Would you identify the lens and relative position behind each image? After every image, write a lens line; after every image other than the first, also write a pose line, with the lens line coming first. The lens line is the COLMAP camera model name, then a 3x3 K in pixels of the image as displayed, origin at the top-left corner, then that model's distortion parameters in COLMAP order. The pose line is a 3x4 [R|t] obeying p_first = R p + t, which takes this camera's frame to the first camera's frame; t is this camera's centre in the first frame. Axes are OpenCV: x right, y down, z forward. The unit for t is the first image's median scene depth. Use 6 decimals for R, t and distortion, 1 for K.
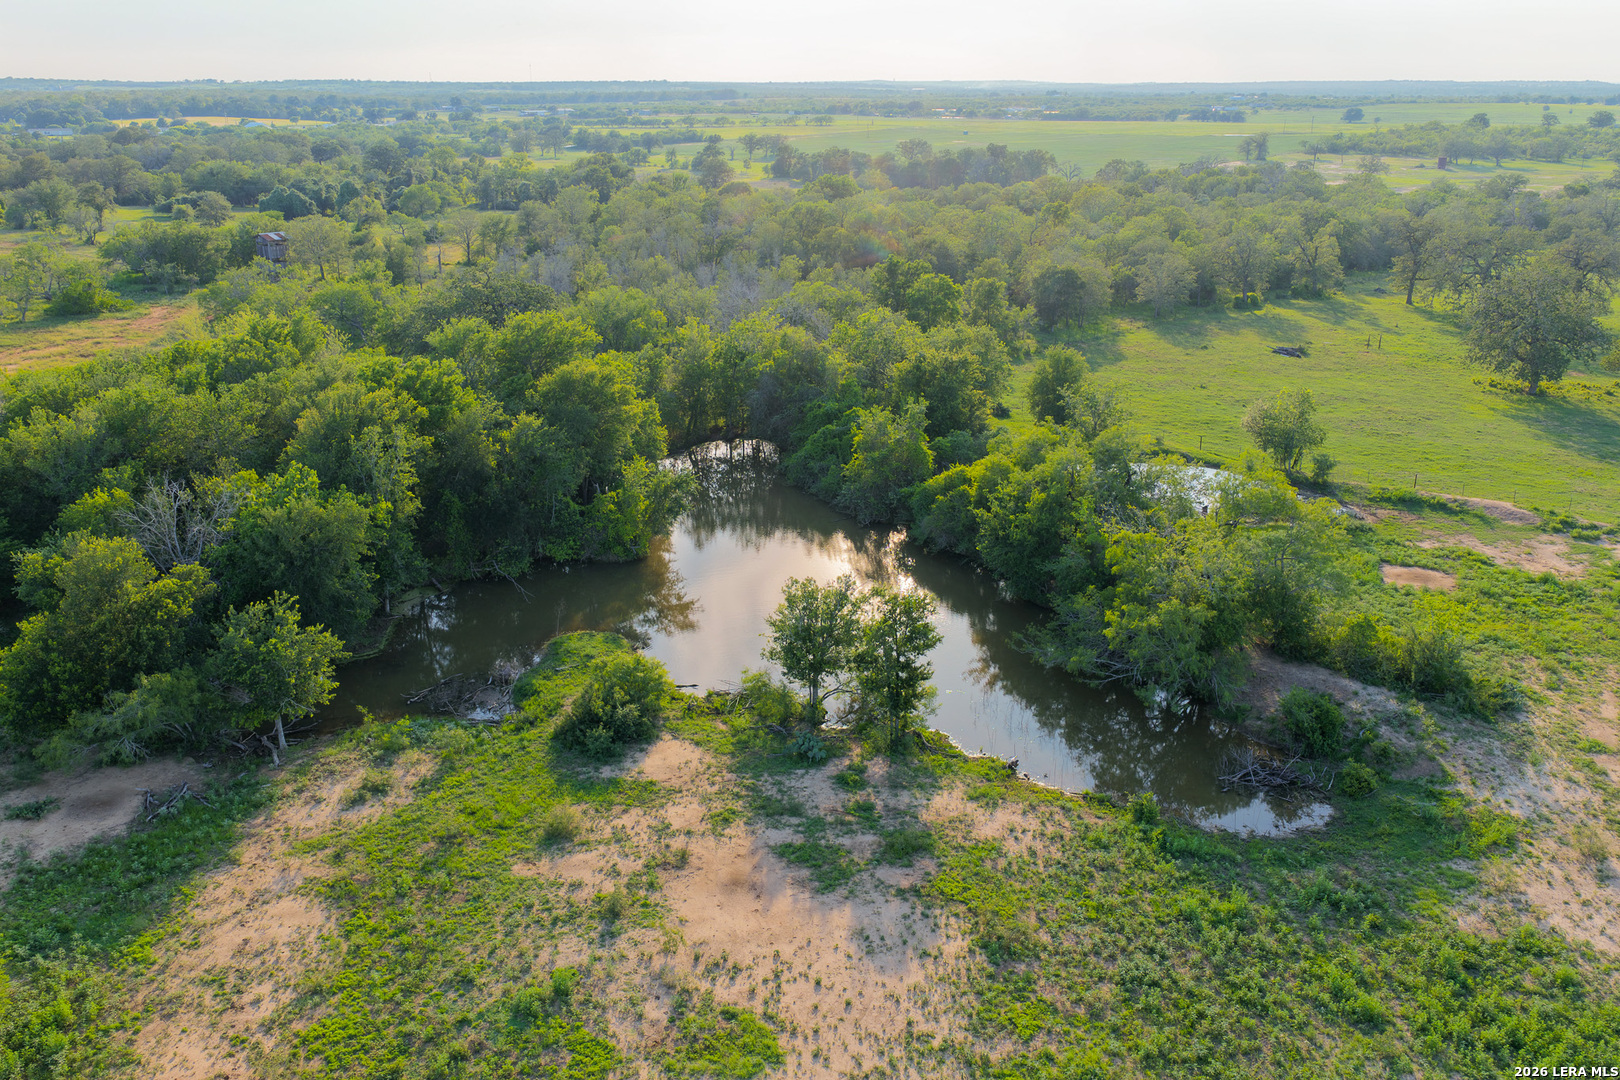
lens RADIAL K [[1341.0, 0, 811.3], [0, 1341.0, 527.9], [0, 0, 1]] dist [-0.001983, 0.023772]
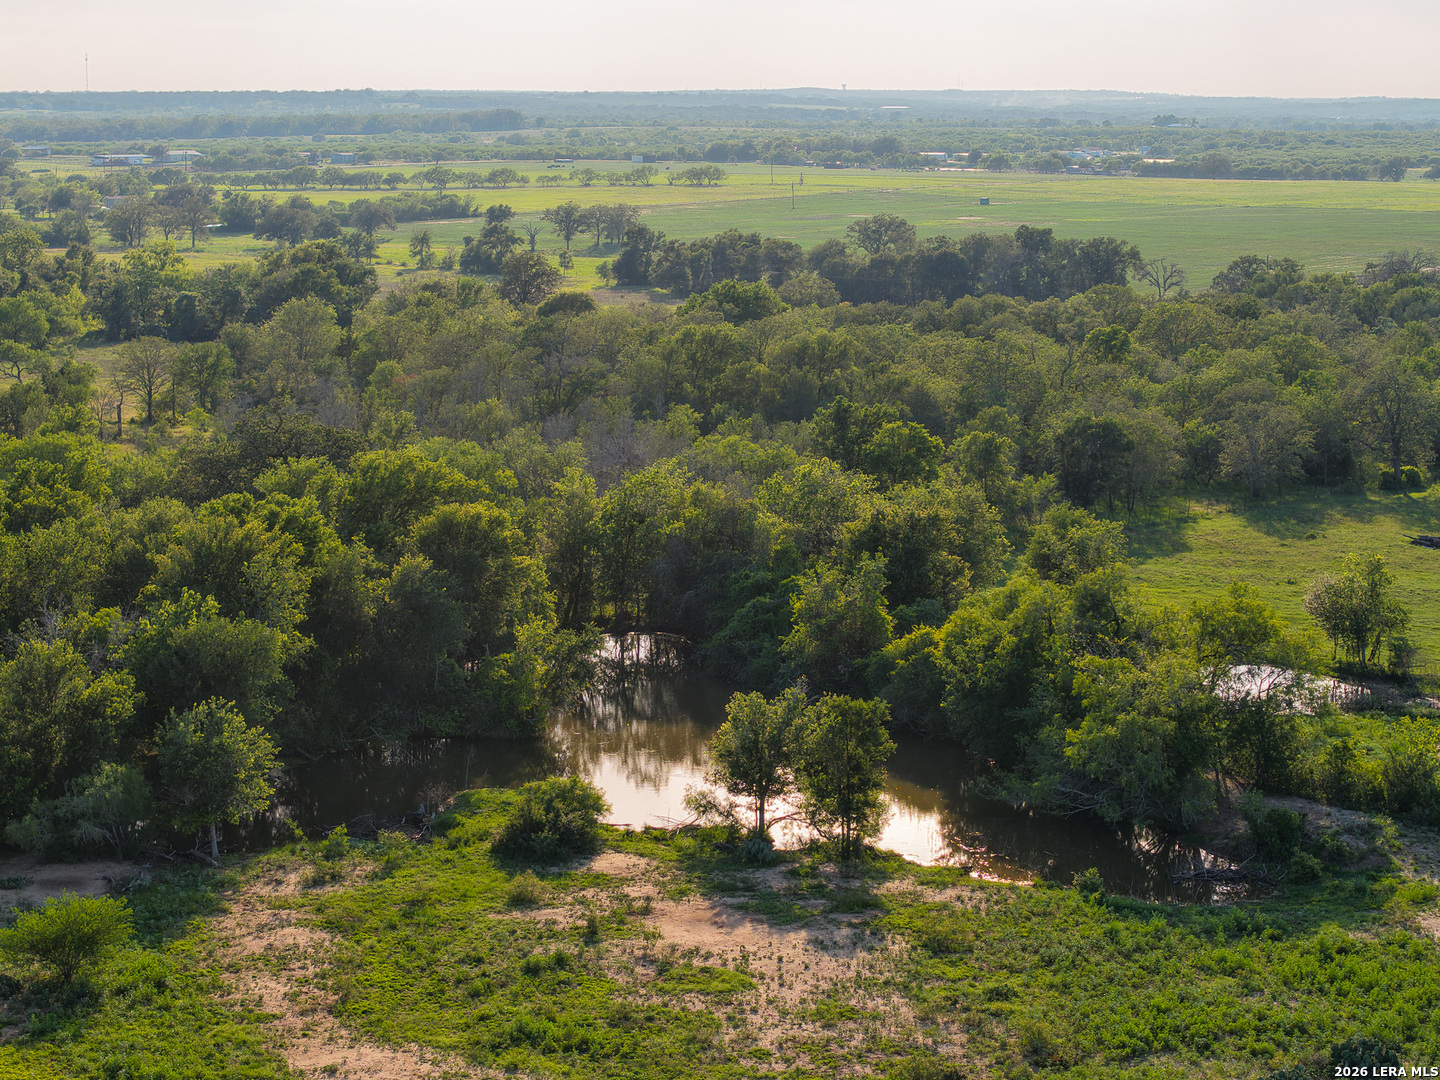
lens RADIAL K [[2942.3, 0, 720.5], [0, 2942.3, 541.1], [0, 0, 1]] dist [-0.119251, 0.000000]
pose [[0.999847, 0.001217, 0.017462, -0.037328], [0.001734, 0.985794, -0.167950, 0.166667], [-0.017419, 0.167955, 0.985641, -0.639014]]
